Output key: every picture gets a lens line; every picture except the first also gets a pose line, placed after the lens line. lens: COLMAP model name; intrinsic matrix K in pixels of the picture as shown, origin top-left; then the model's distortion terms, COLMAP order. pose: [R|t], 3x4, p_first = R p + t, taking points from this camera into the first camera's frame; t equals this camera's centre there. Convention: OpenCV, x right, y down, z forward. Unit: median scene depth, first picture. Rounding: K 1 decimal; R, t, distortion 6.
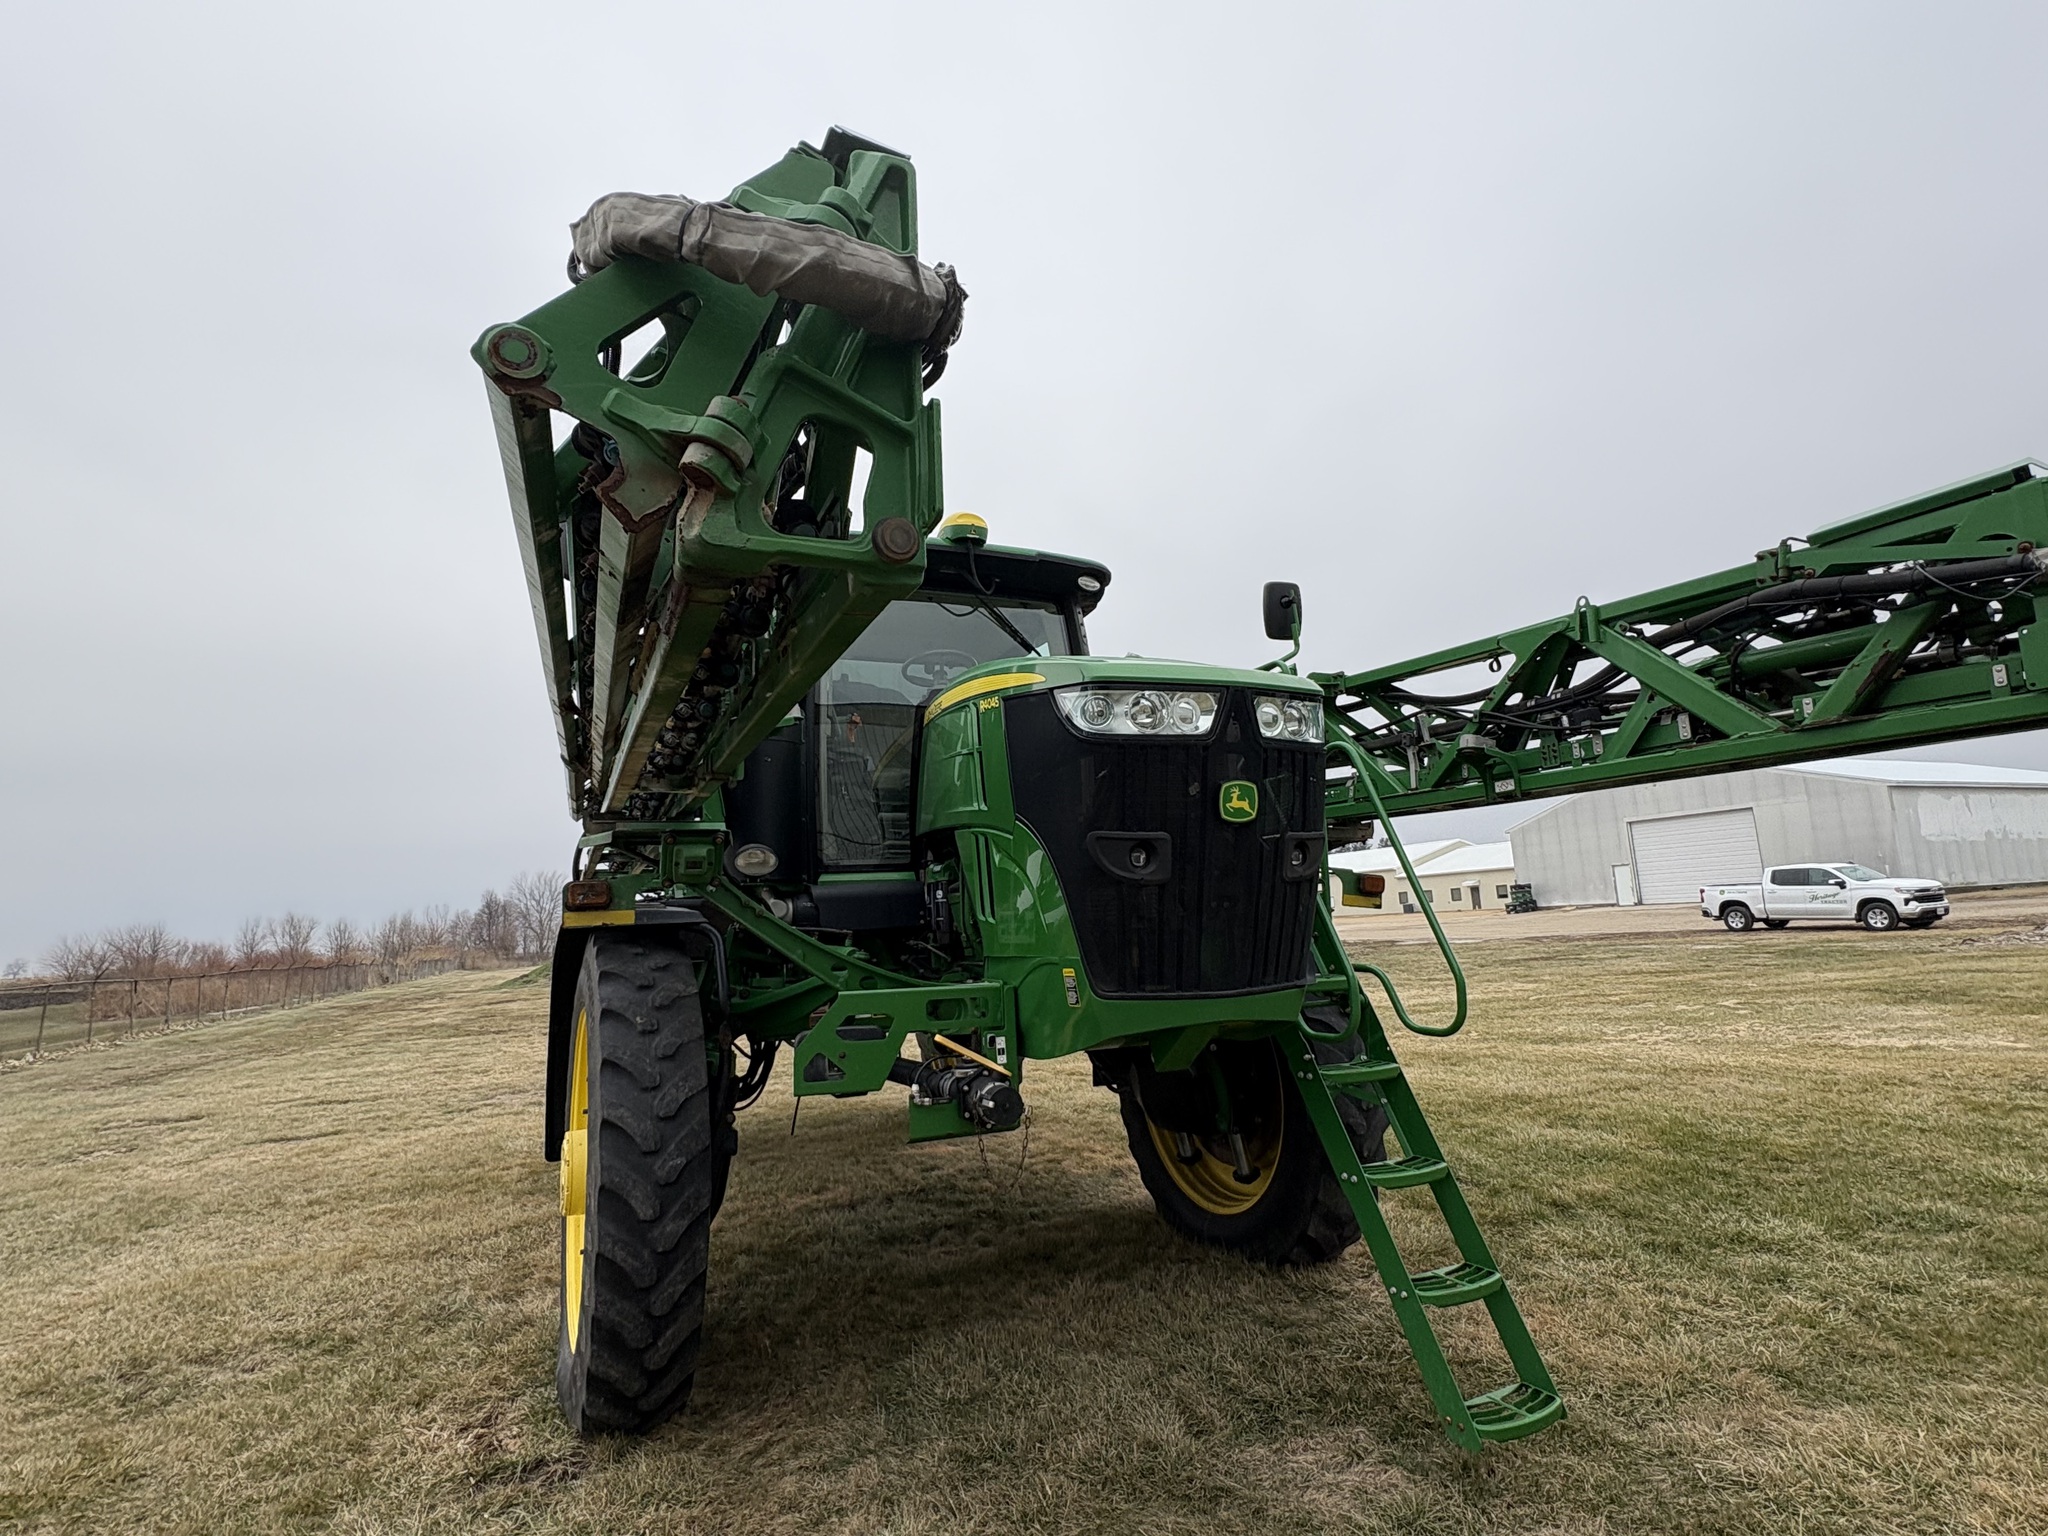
lens RADIAL K [[978.3, 0, 1159.8], [0, 978.3, 765.6], [0, 0, 1]] dist [0.000591, 0.000050]
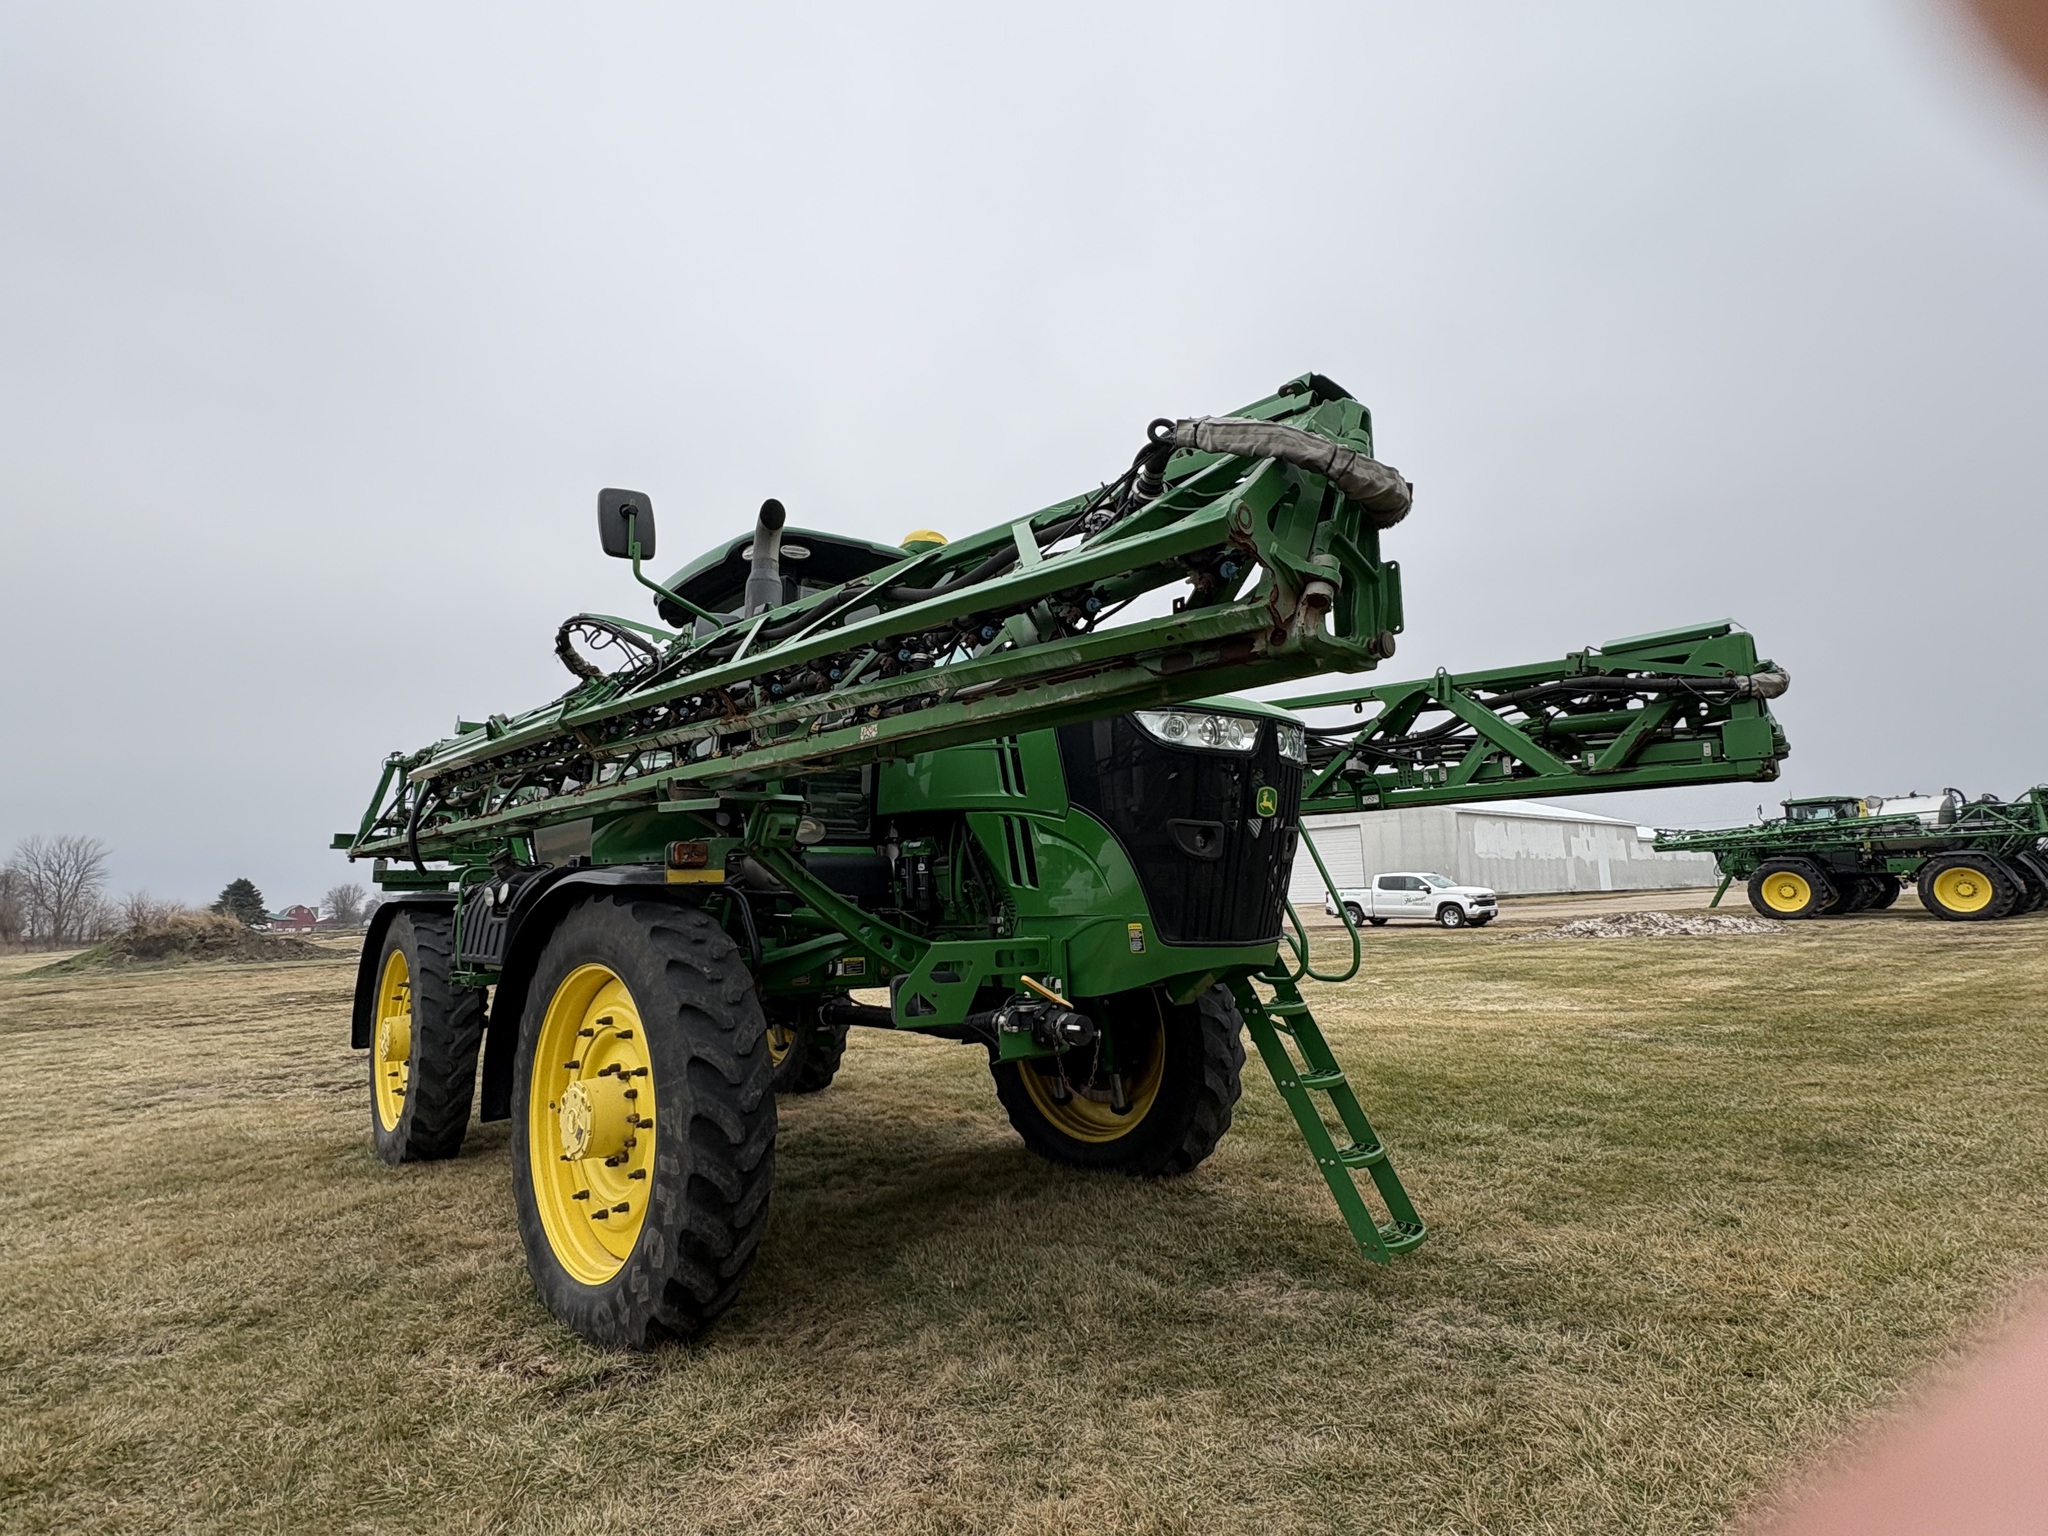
lens RADIAL K [[1028.9, 0, 1028.1], [0, 1028.9, 773.4], [0, 0, 1]] dist [0.001882, 0.000158]
pose [[0.948386, 0.060954, 0.311206, -0.555973], [-0.064891, 0.997890, 0.002302, 0.012450], [-0.310409, -0.022377, 0.950340, -0.207077]]
